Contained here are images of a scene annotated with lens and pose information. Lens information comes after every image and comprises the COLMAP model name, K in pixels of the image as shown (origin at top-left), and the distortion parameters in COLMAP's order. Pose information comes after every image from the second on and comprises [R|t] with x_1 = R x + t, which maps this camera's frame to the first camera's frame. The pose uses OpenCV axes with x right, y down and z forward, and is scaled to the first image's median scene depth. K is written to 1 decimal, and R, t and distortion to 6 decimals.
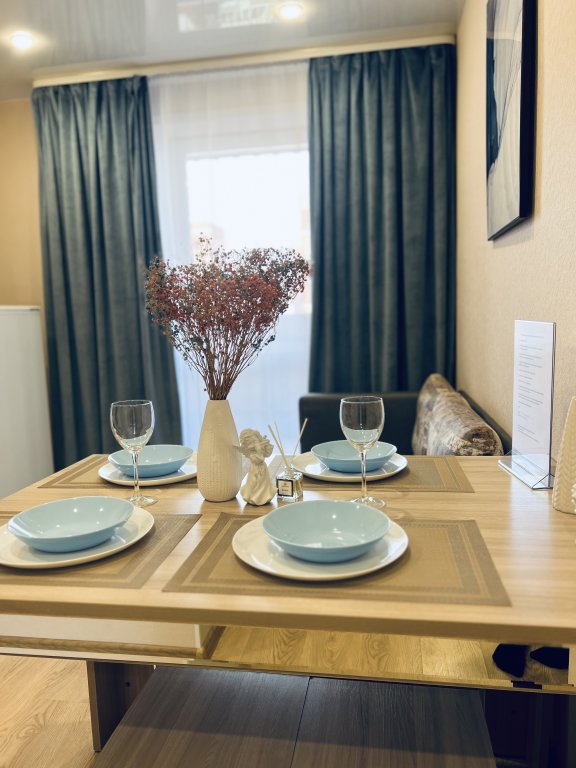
lens RADIAL K [[589.7, 0, 288.0], [0, 589.7, 384.0], [0, 0, 1]] dist [0.086335, -0.106601]
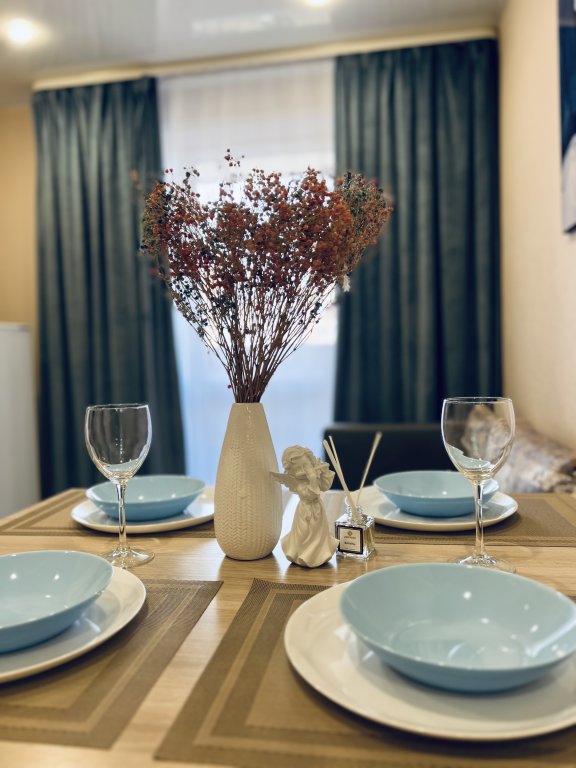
lens RADIAL K [[582.6, 0, 288.0], [0, 582.6, 384.0], [0, 0, 1]] dist [0.027614, -0.001855]
pose [[0.999972, 0.006369, -0.003801, -0.059350], [-0.006642, 0.997037, -0.076640, 0.046159], [0.003301, 0.076663, 0.997052, 0.290536]]
